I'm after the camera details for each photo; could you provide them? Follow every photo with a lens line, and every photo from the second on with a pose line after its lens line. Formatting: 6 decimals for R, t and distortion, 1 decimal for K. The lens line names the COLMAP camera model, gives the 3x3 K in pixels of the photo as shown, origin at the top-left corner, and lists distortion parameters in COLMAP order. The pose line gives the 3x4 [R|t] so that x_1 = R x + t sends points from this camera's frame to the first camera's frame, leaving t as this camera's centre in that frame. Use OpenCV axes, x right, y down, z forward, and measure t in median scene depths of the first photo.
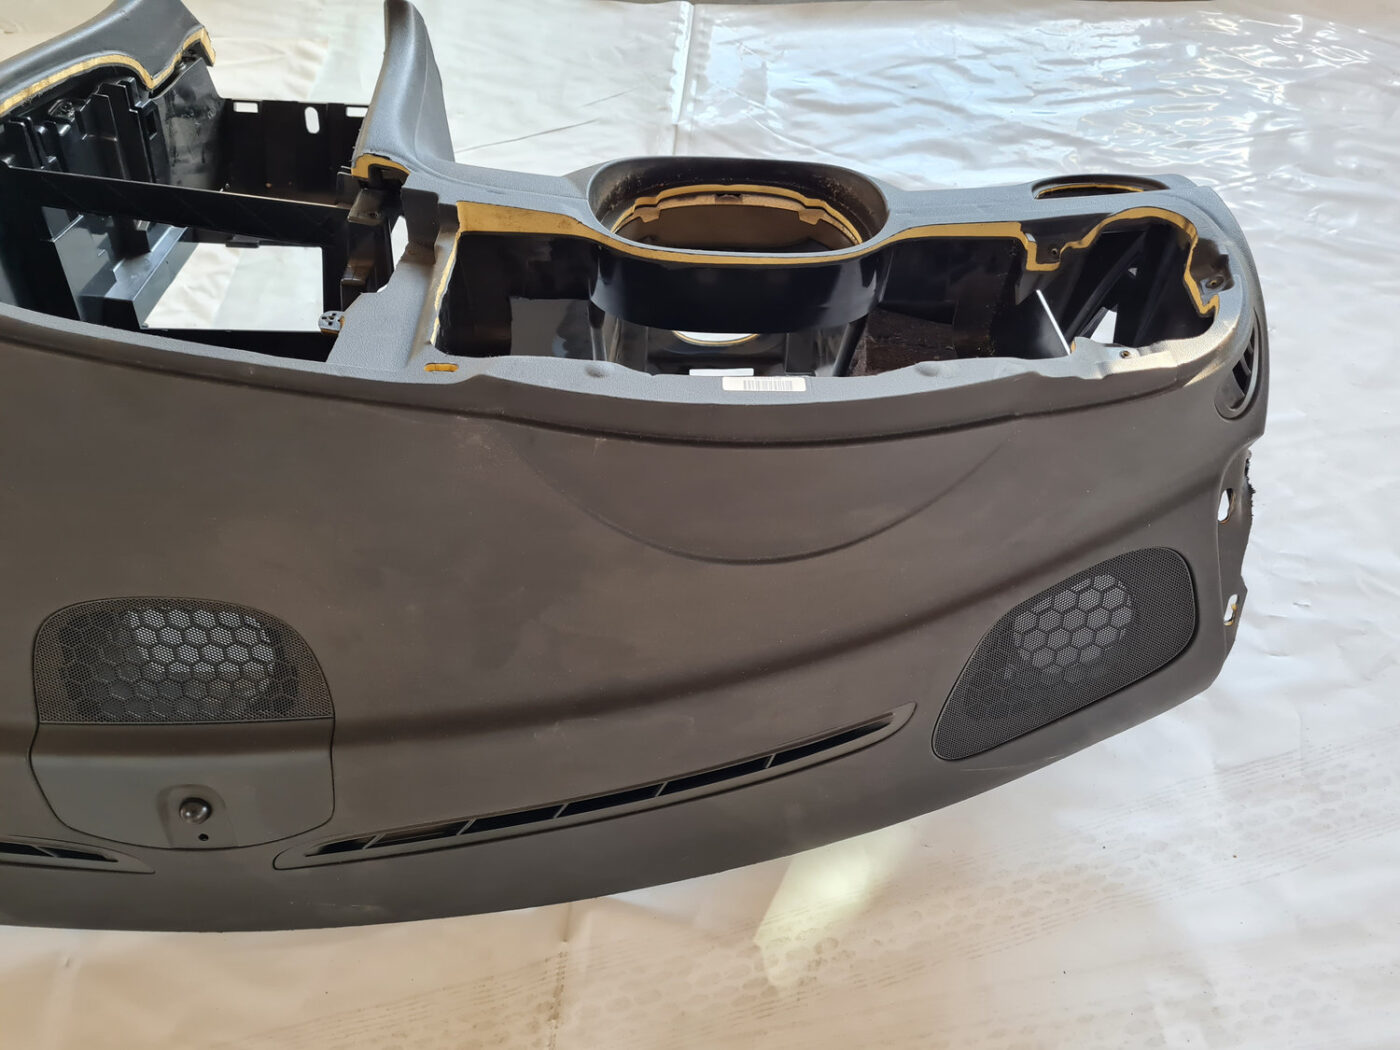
lens RADIAL K [[1049.3, 0, 712.7], [0, 1049.3, 517.5], [0, 0, 1]] dist [0.046797, -0.042985]
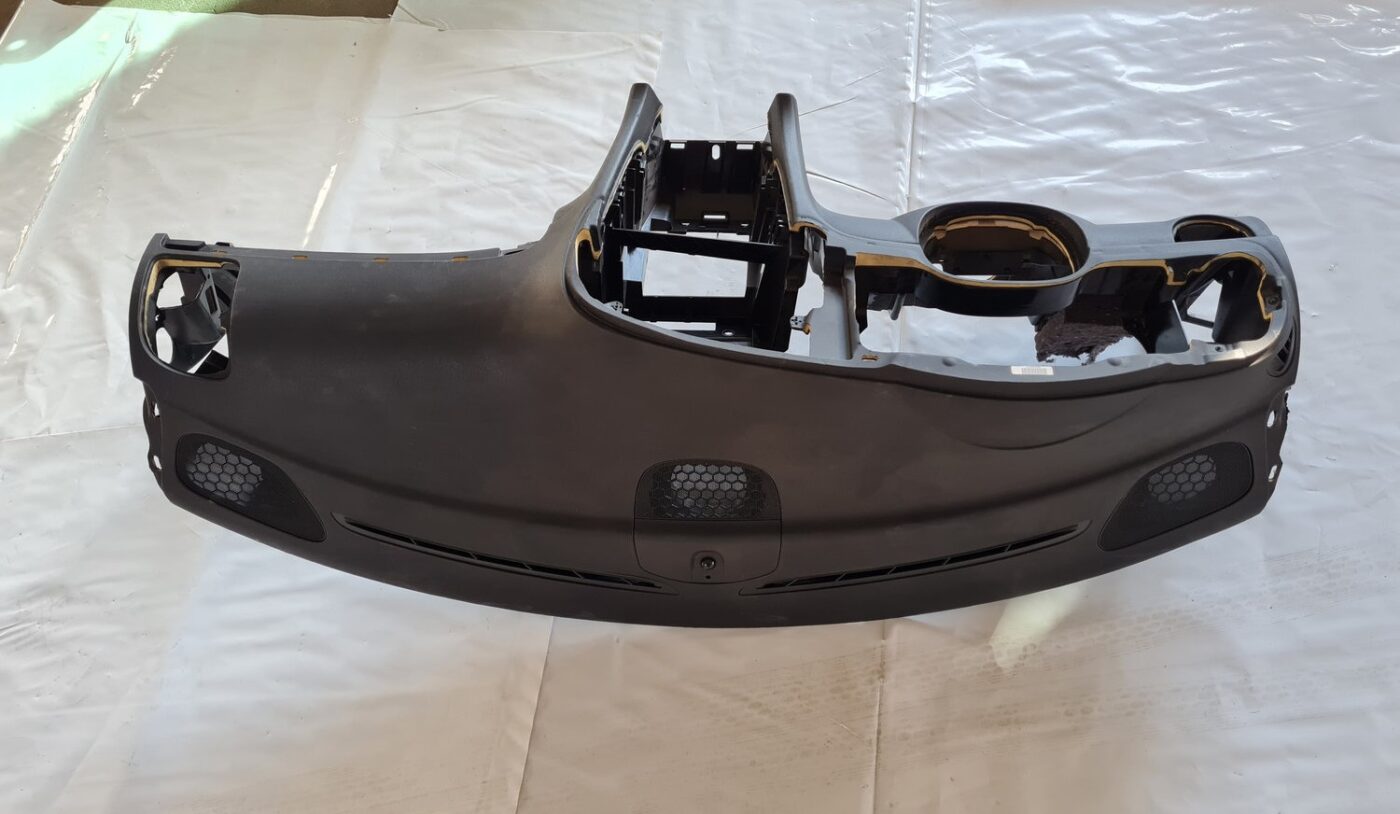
lens RADIAL K [[1073.5, 0, 711.7], [0, 1073.5, 409.3], [0, 0, 1]] dist [0.030072, -0.011270]
pose [[0.996252, 0.017342, -0.084739, -0.288792], [-0.007007, 0.992657, 0.120763, -0.220841], [0.086211, -0.119716, 0.989058, -0.832163]]
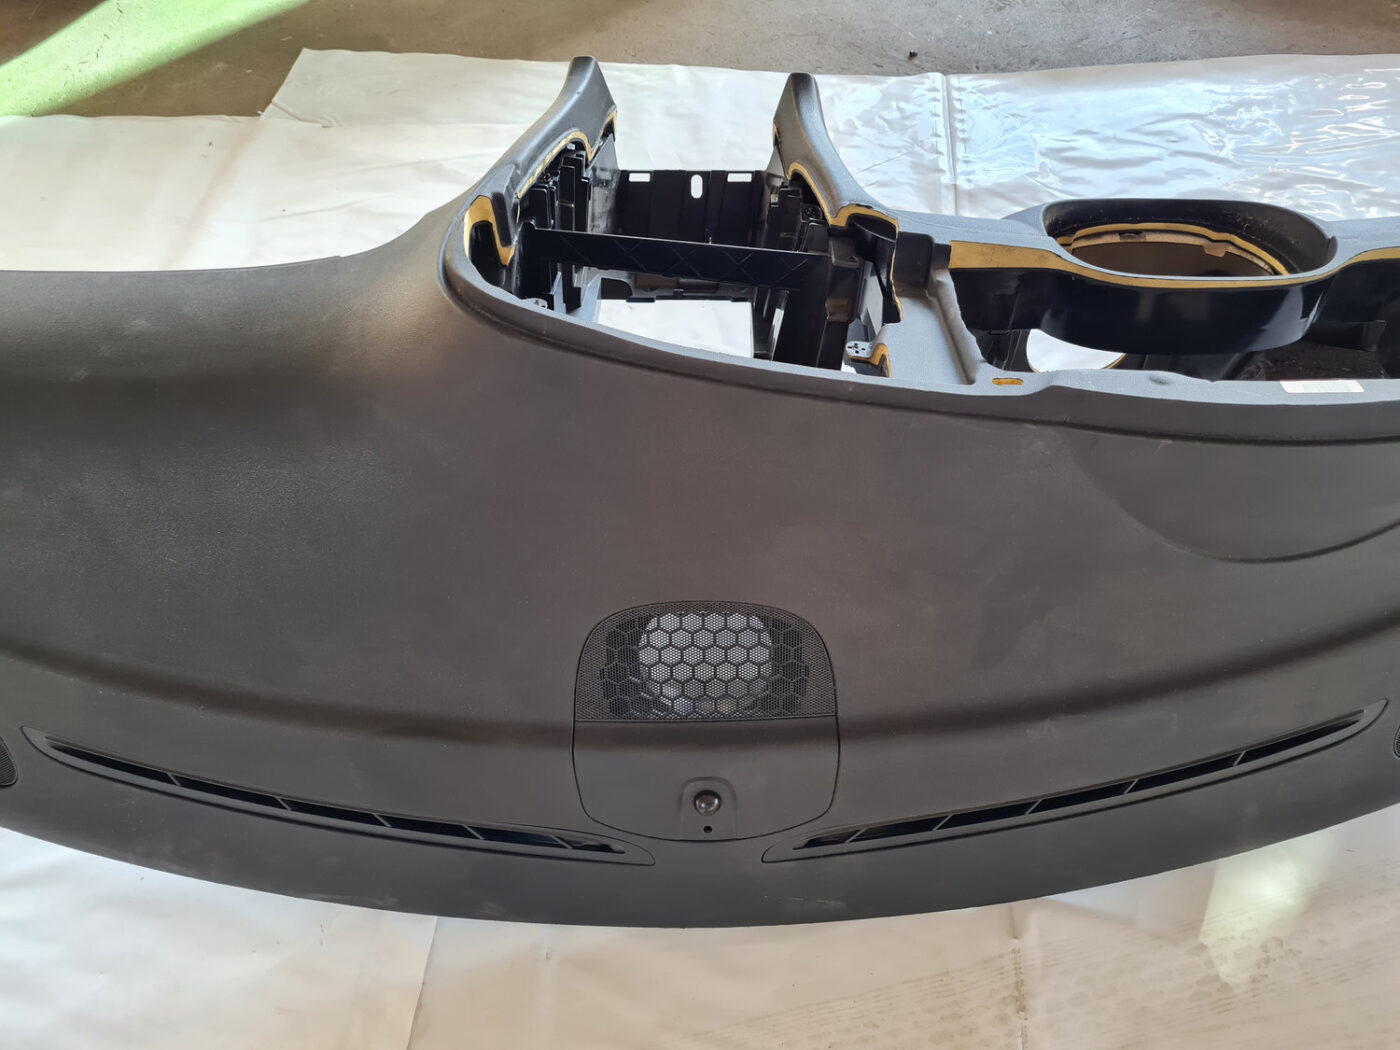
lens RADIAL K [[1045.5, 0, 702.7], [0, 1045.5, 529.9], [0, 0, 1]] dist [0.051612, -0.056318]
pose [[0.998540, -0.018252, -0.050835, -0.392417], [0.015280, 0.998185, -0.058244, 0.054115], [0.051806, 0.057382, 0.997007, -0.080890]]
